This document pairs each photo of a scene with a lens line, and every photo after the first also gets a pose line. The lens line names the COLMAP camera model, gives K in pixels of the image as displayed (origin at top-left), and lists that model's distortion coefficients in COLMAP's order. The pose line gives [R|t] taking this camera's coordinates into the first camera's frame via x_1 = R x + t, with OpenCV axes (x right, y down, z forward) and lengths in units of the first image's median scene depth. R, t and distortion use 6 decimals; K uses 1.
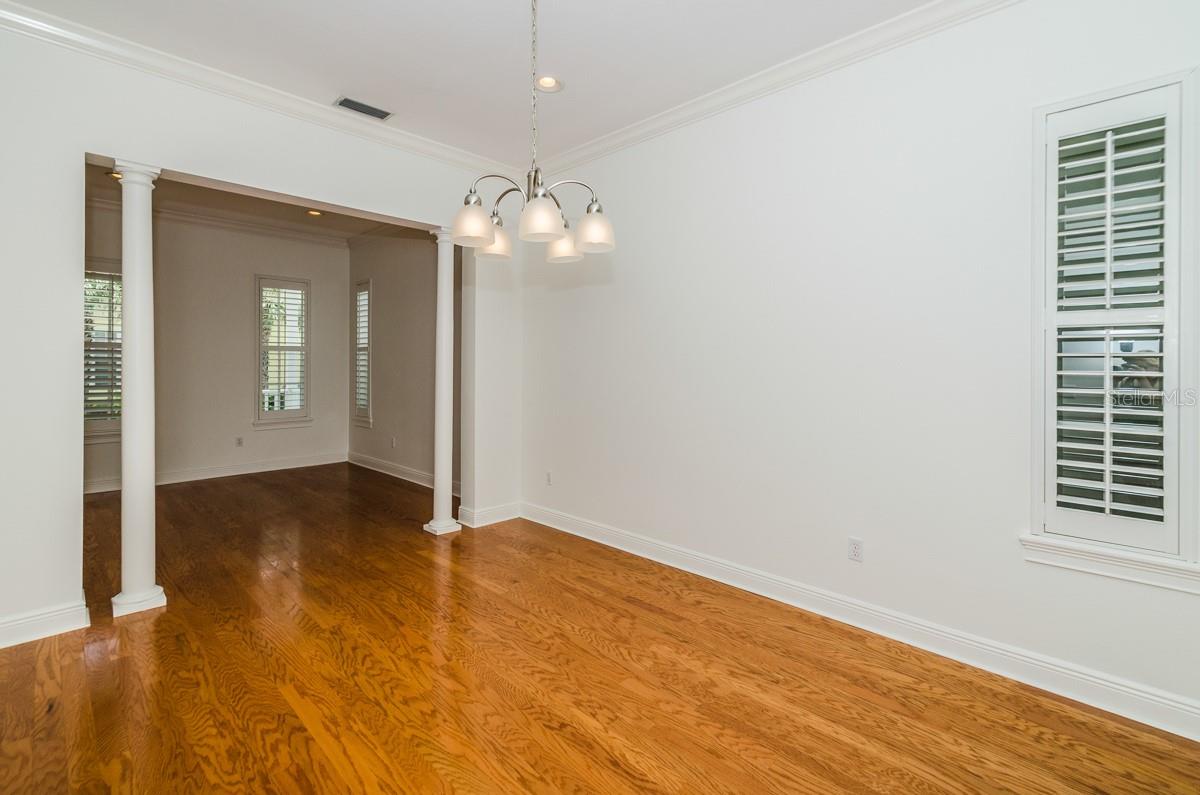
lens RADIAL K [[540.9, 0, 598.7], [0, 540.9, 359.8], [0, 0, 1]] dist [-0.002194, -0.000718]
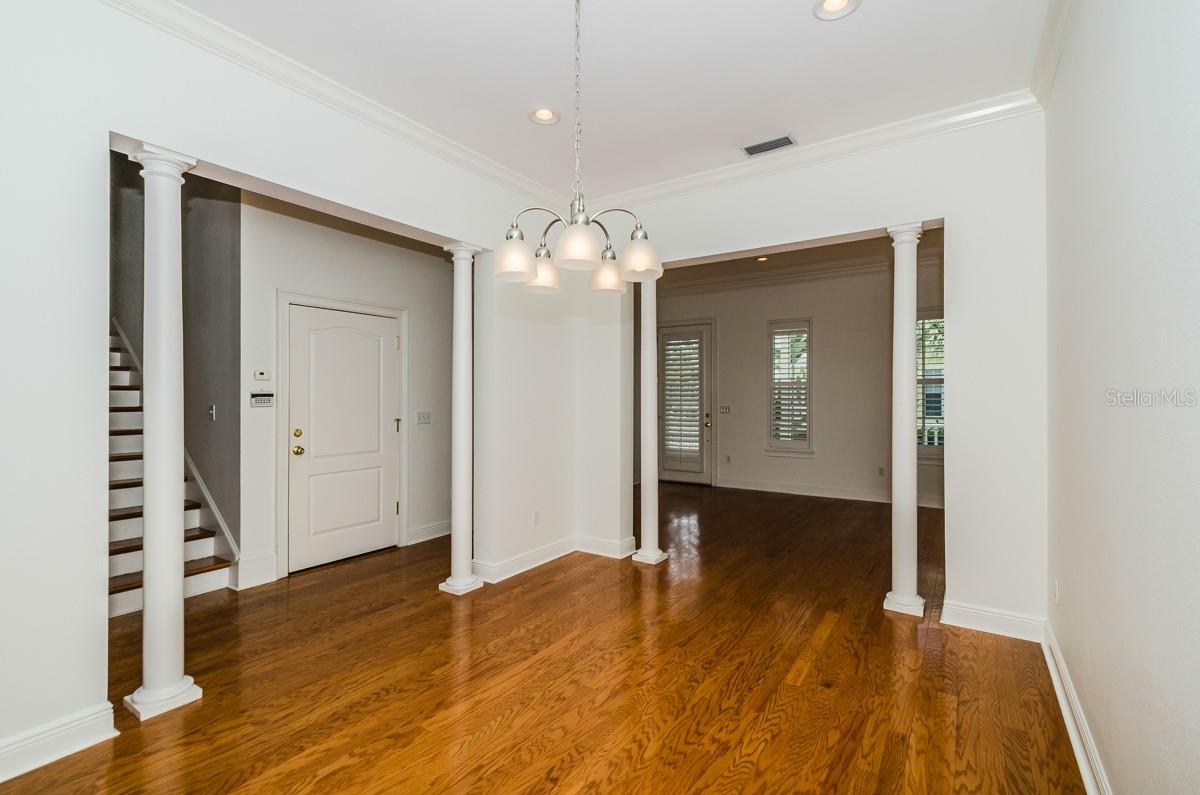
lens RADIAL K [[535.0, 0, 604.1], [0, 535.0, 388.7], [0, 0, 1]] dist [0.001119, 0.000051]
pose [[0.180517, -0.012409, -0.983493, 0.753065], [0.003482, 0.999922, -0.011977, 0.002483], [0.983566, -0.001263, 0.180547, 0.785618]]
